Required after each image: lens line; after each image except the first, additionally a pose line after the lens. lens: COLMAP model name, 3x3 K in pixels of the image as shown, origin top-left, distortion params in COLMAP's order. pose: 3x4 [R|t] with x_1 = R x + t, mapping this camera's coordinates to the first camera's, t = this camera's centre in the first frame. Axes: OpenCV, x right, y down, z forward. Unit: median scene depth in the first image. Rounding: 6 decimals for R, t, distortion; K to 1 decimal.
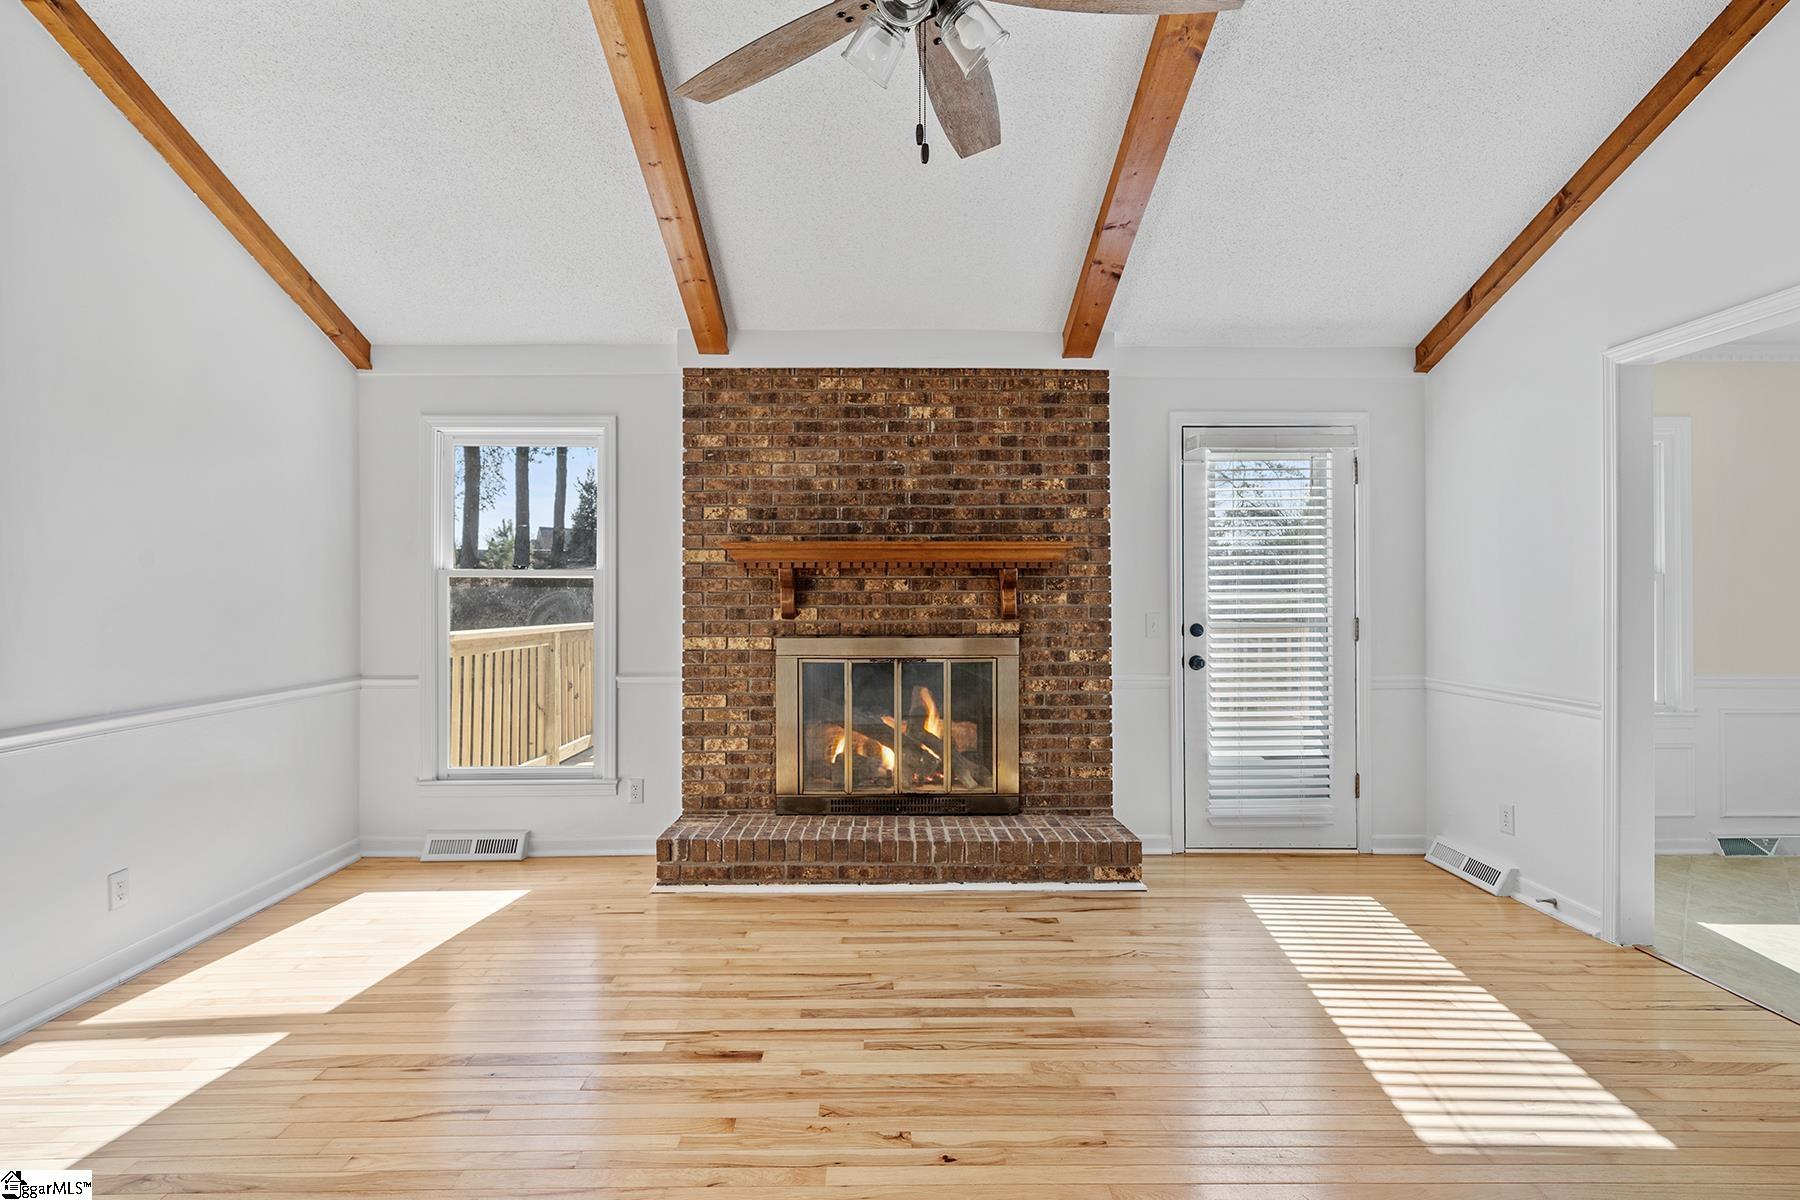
lens RADIAL K [[823.1, 0, 896.6], [0, 823.1, 594.3], [0, 0, 1]] dist [0.000900, 0.002786]
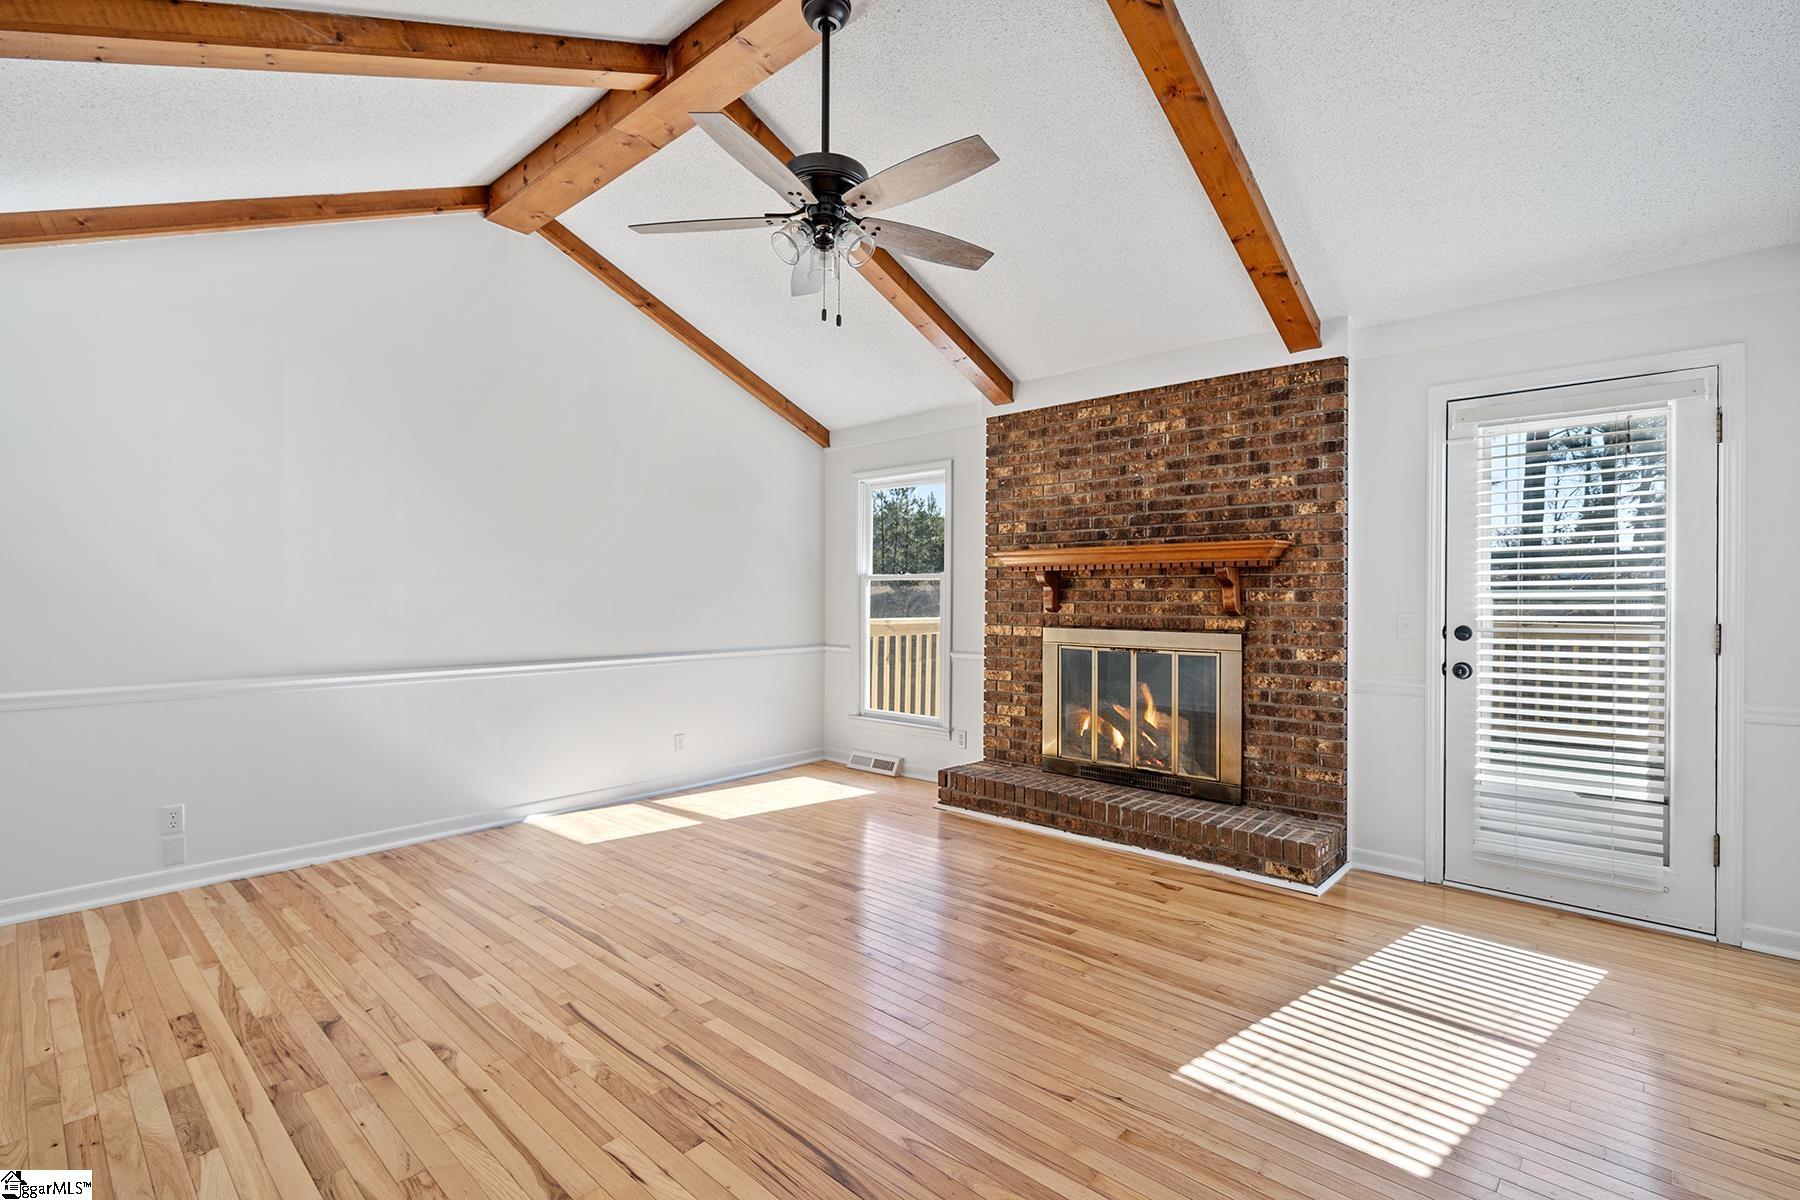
lens RADIAL K [[823.1, 0, 916.4], [0, 823.1, 600.4], [0, 0, 1]] dist [0.000900, 0.002786]
pose [[0.737387, 0.006929, -0.675435, 0.540038], [-0.004630, 0.999976, 0.005204, 0.006997], [0.675455, -0.000710, 0.737401, -0.034233]]
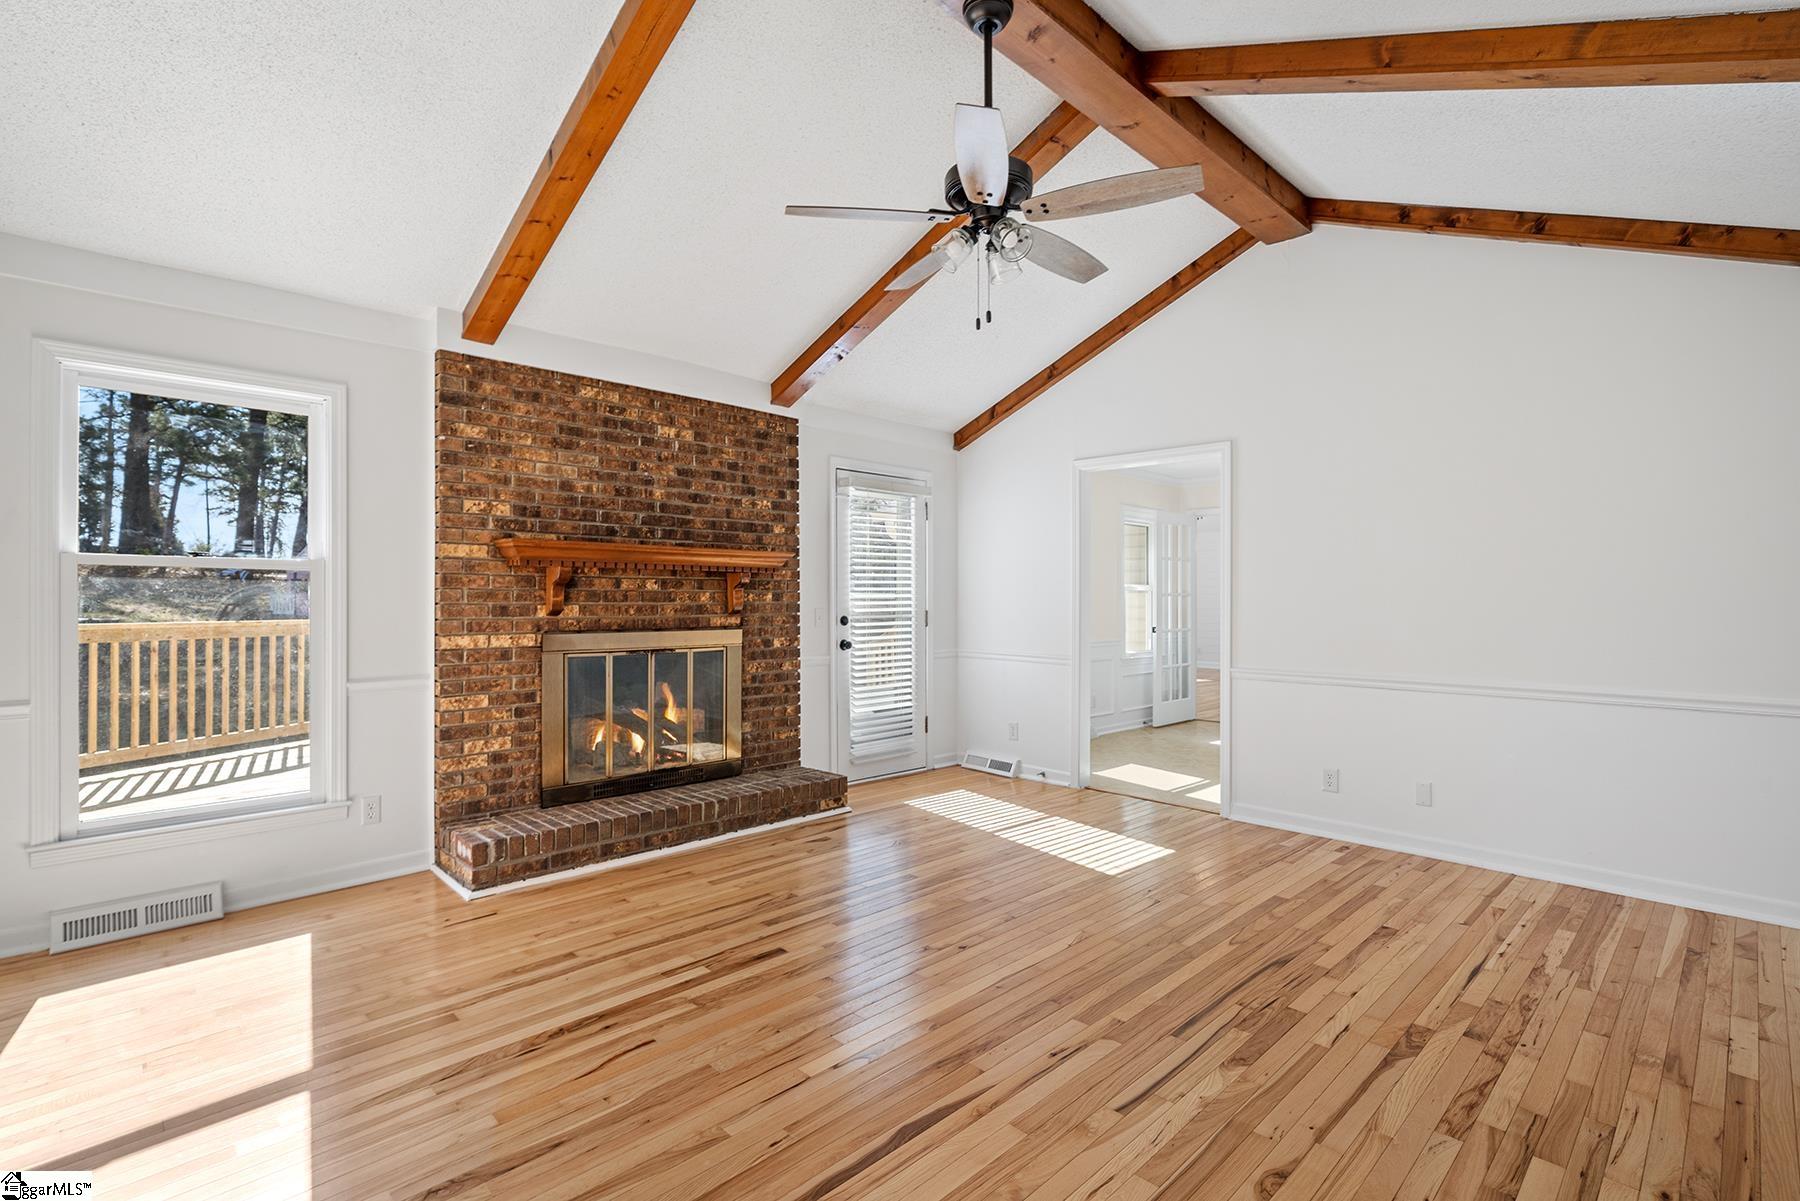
lens RADIAL K [[823.1, 0, 858.4], [0, 823.1, 601.3], [0, 0, 1]] dist [0.000900, 0.002786]
pose [[0.742900, 0.001506, 0.669401, -0.533175], [-0.004013, 0.999990, 0.002204, 0.008198], [-0.669391, -0.004324, 0.742898, -0.016595]]
